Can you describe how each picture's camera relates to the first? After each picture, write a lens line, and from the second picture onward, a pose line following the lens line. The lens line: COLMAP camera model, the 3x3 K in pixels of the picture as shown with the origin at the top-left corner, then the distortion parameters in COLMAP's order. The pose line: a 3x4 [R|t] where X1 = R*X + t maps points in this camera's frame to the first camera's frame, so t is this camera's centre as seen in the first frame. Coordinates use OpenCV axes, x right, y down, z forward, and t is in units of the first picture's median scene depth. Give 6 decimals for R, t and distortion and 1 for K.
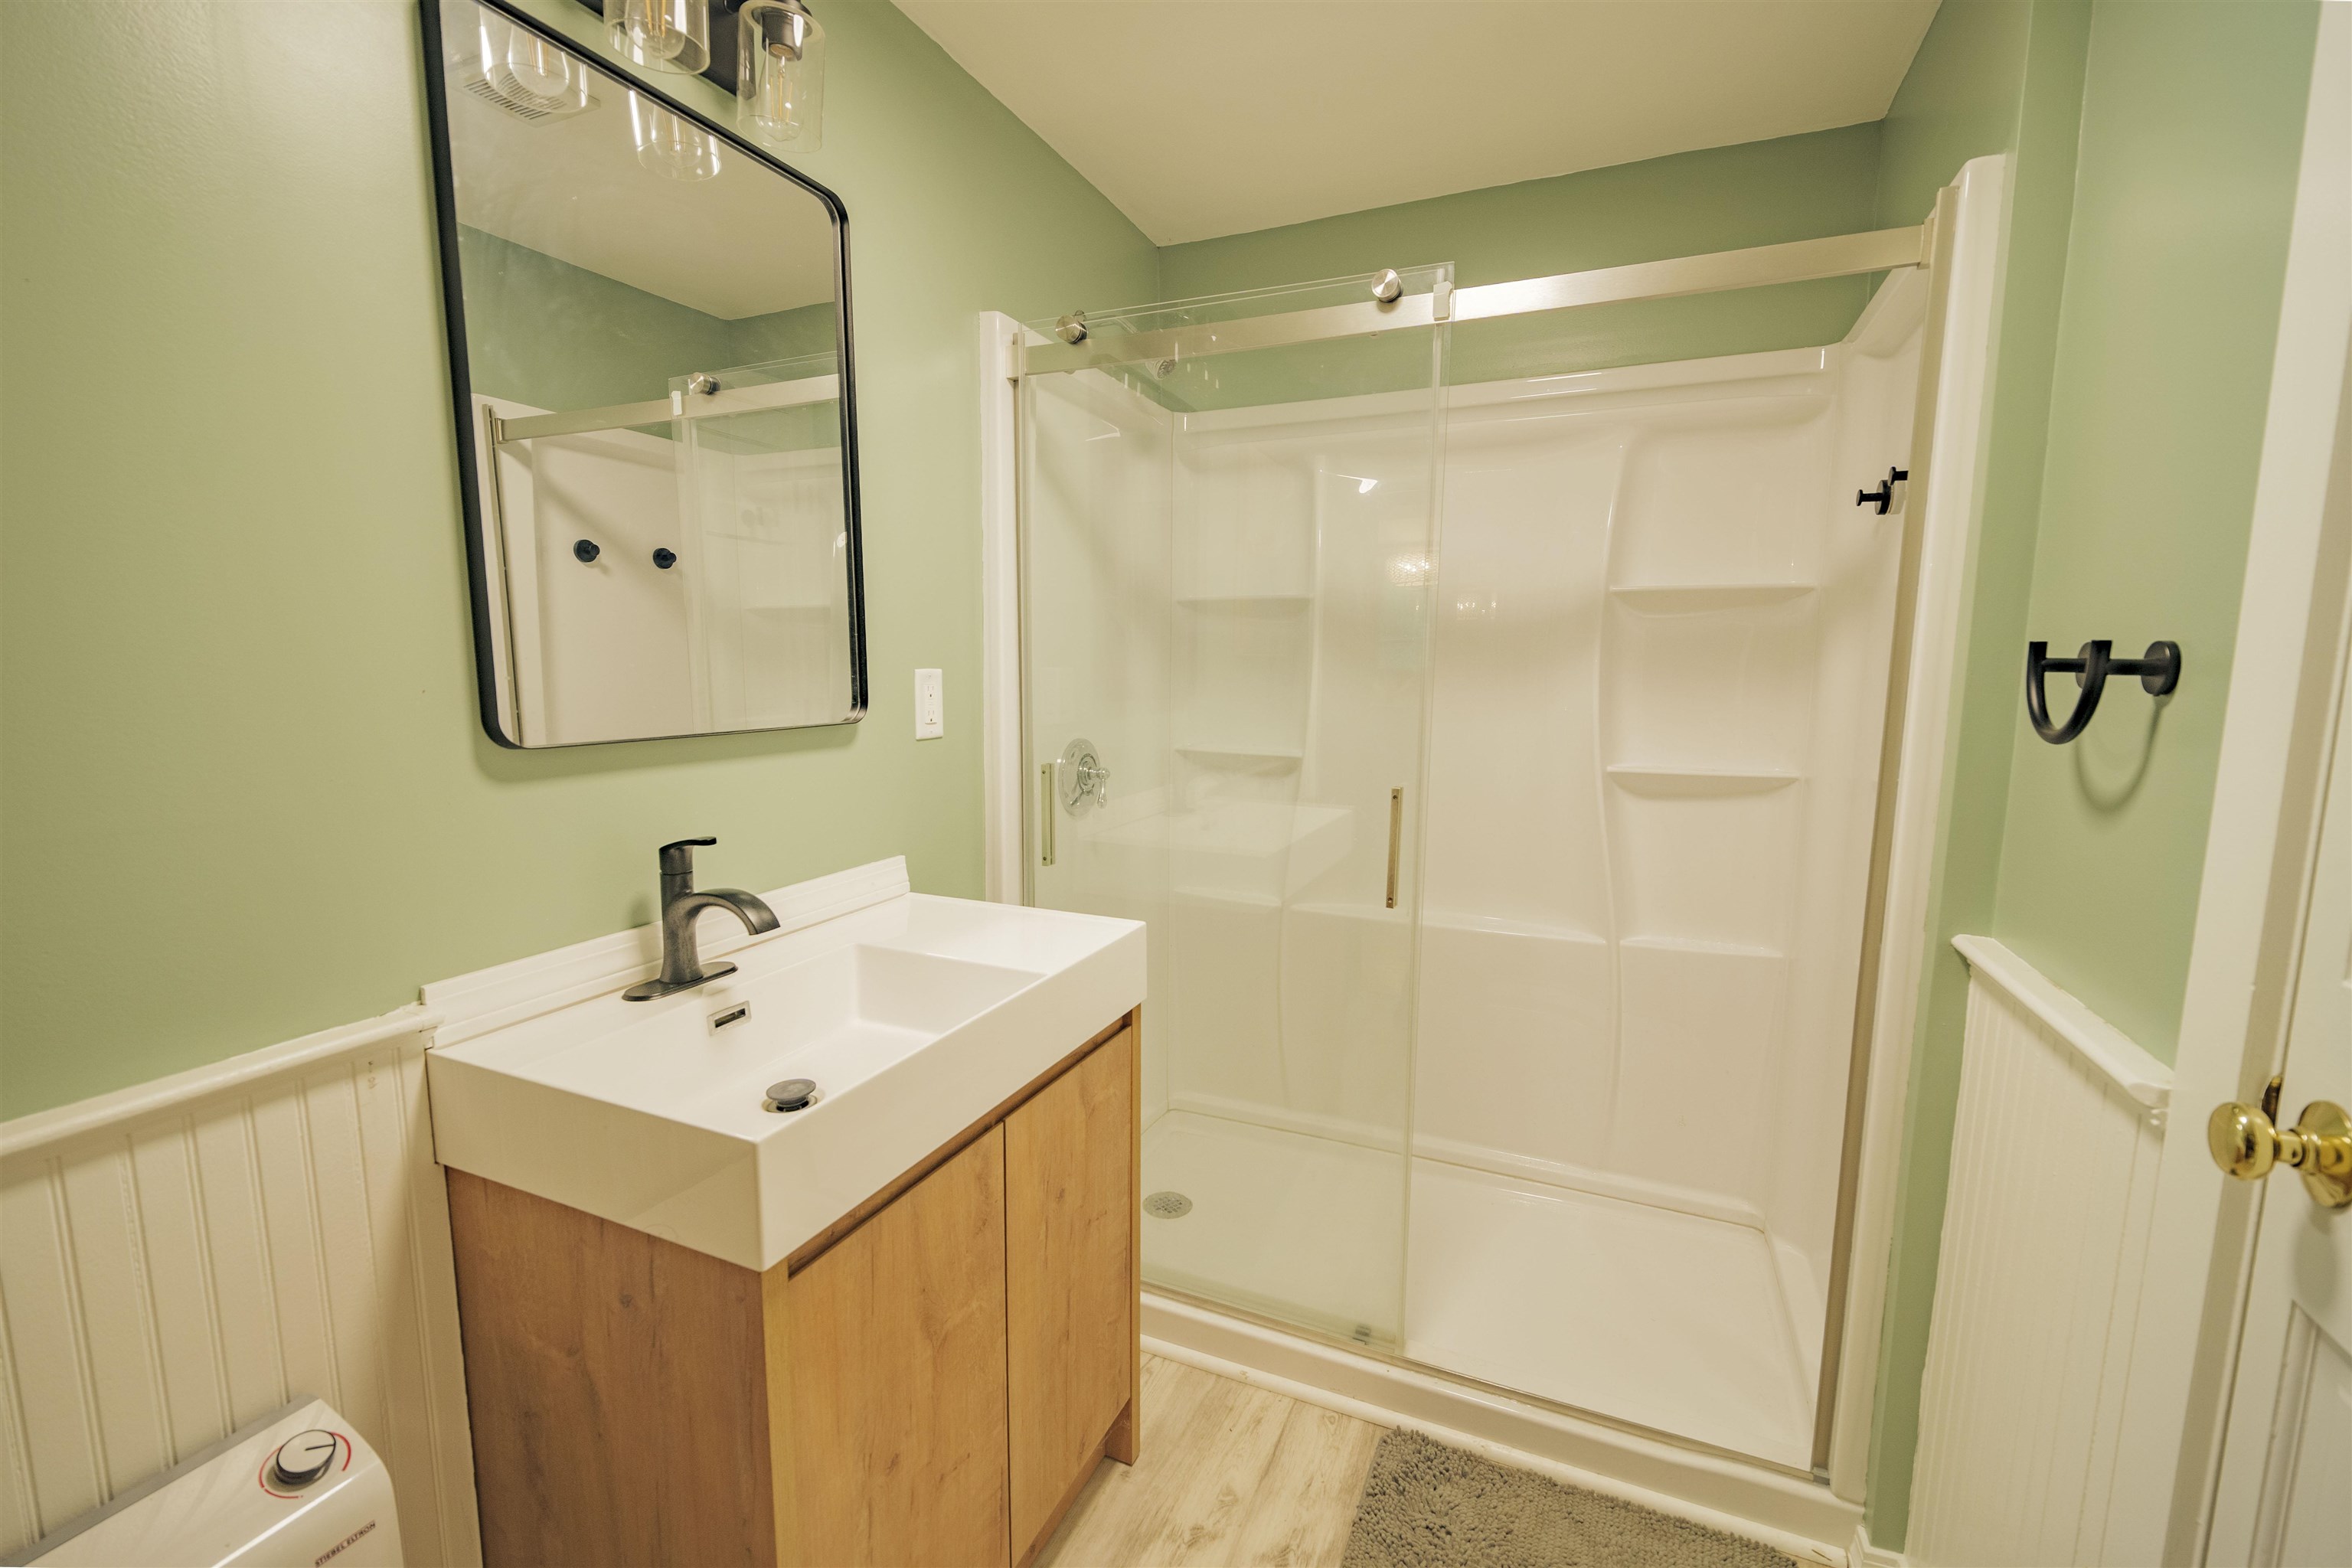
lens RADIAL K [[967.9, 0, 1176.8], [0, 967.9, 785.4], [0, 0, 1]] dist [0.009009, -0.005658]
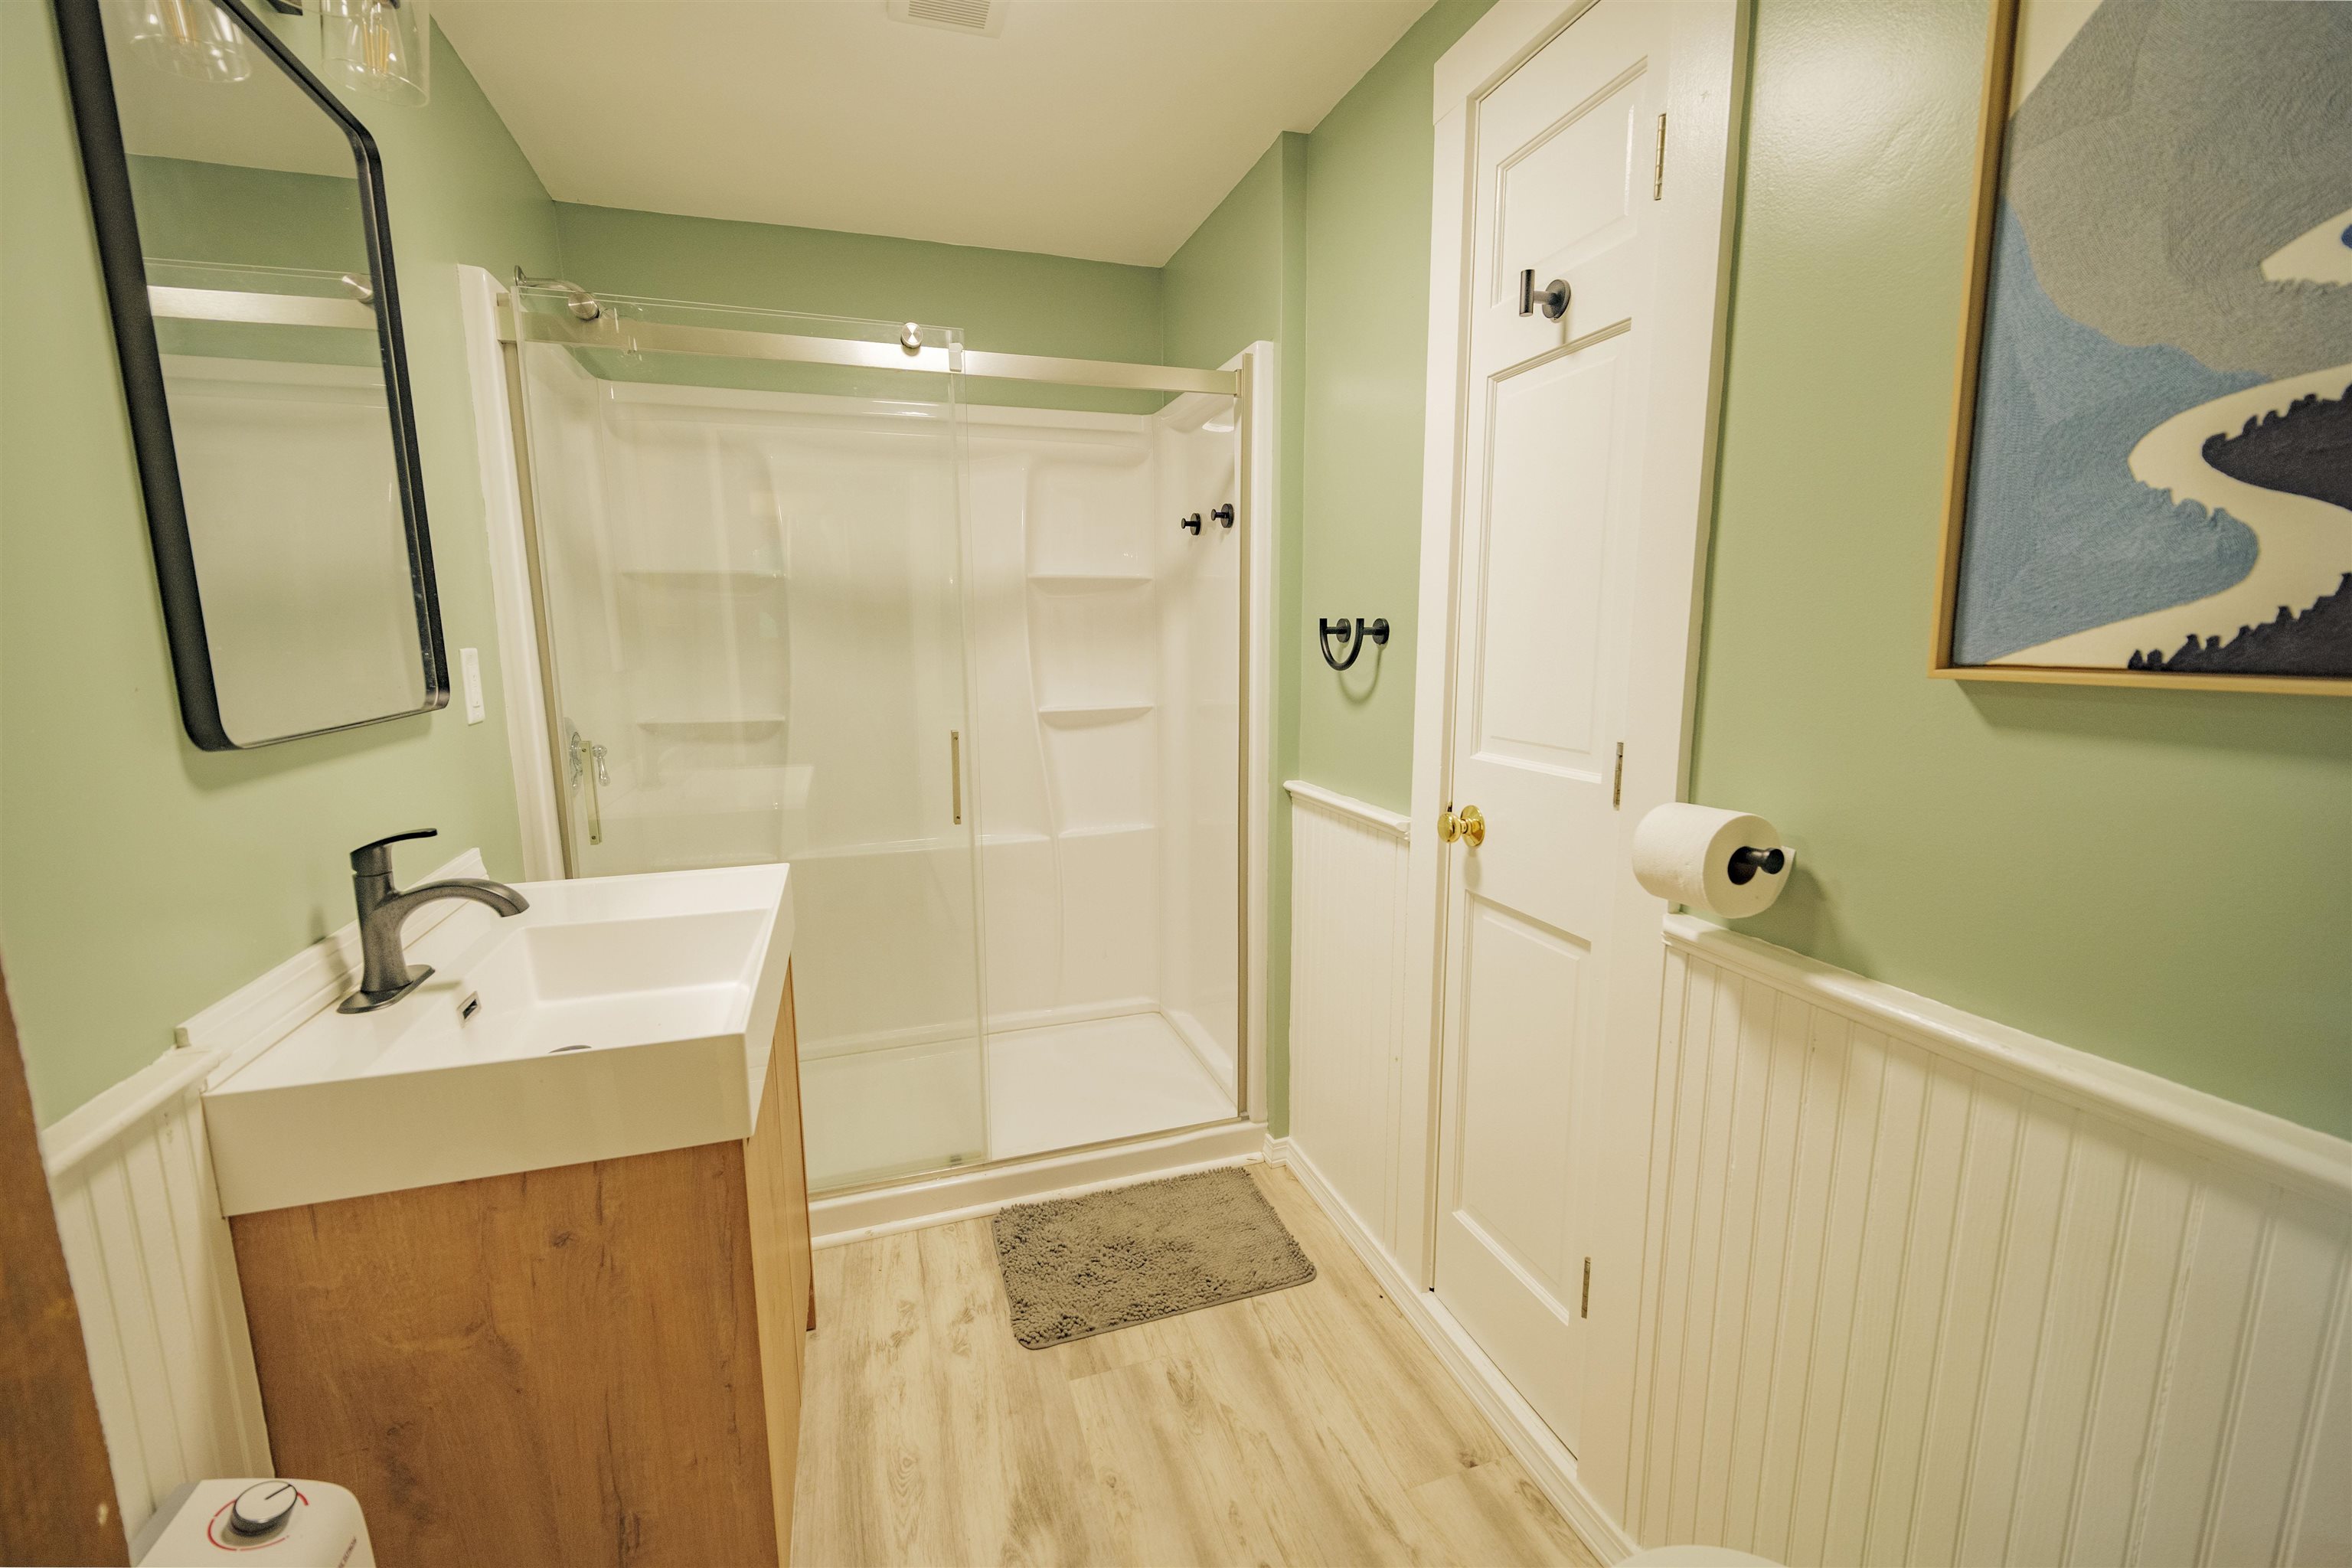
lens RADIAL K [[967.9, 0, 1125.4], [0, 967.9, 781.1], [0, 0, 1]] dist [0.009009, -0.005658]
pose [[0.764149, -0.114463, 0.634803, -0.465749], [0.095320, 0.993363, 0.064373, 0.008349], [-0.637958, 0.011319, 0.769988, -0.155864]]
